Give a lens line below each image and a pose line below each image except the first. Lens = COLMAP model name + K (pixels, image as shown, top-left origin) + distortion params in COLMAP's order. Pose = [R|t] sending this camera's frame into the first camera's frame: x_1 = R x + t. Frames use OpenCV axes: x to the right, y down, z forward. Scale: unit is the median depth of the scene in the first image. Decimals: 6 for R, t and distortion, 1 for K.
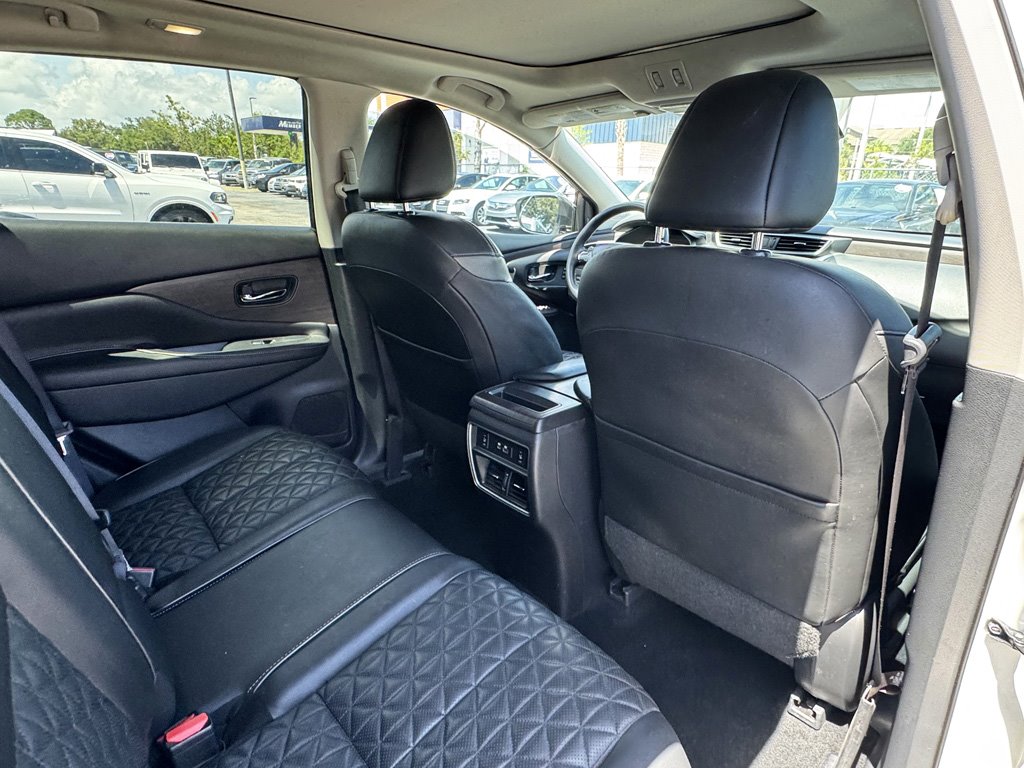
lens RADIAL K [[565.2, 0, 512.0], [0, 565.2, 384.0], [0, 0, 1]] dist [-0.001698, -0.001157]
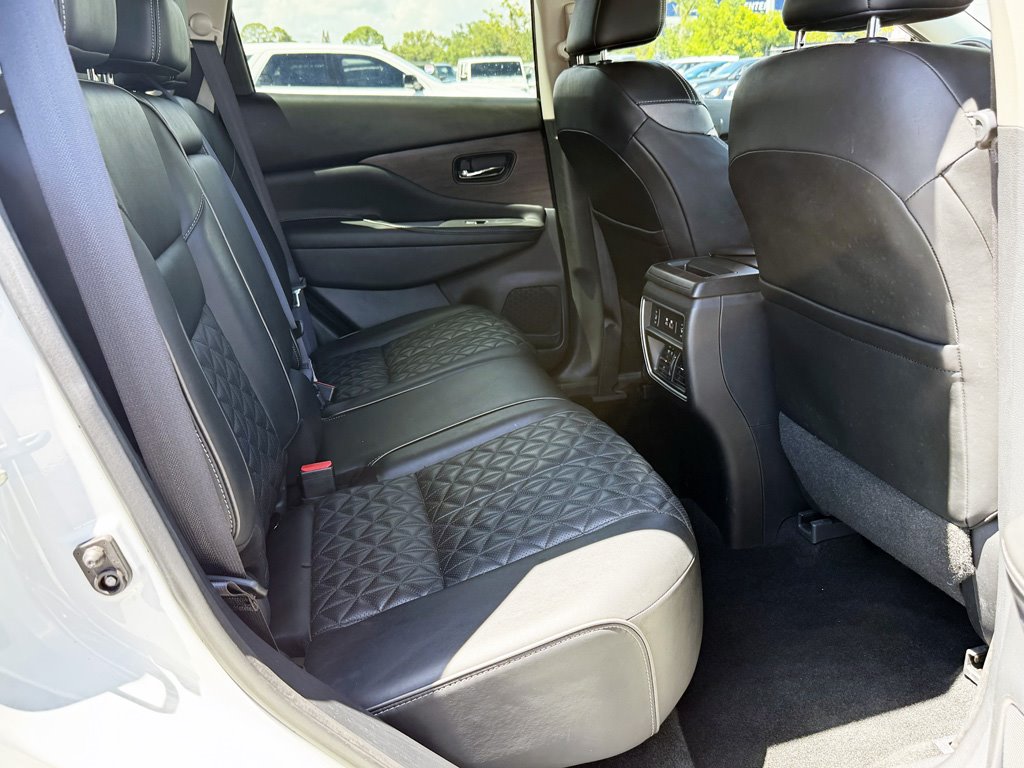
lens RADIAL K [[829.8, 0, 512.0], [0, 829.8, 384.0], [0, 0, 1]] dist [0.200184, -0.395239]
pose [[0.868977, 0.102096, -0.484206, 0.340902], [-0.107108, 0.994095, 0.017387, 0.174997], [0.483122, 0.036753, 0.874781, -0.210330]]
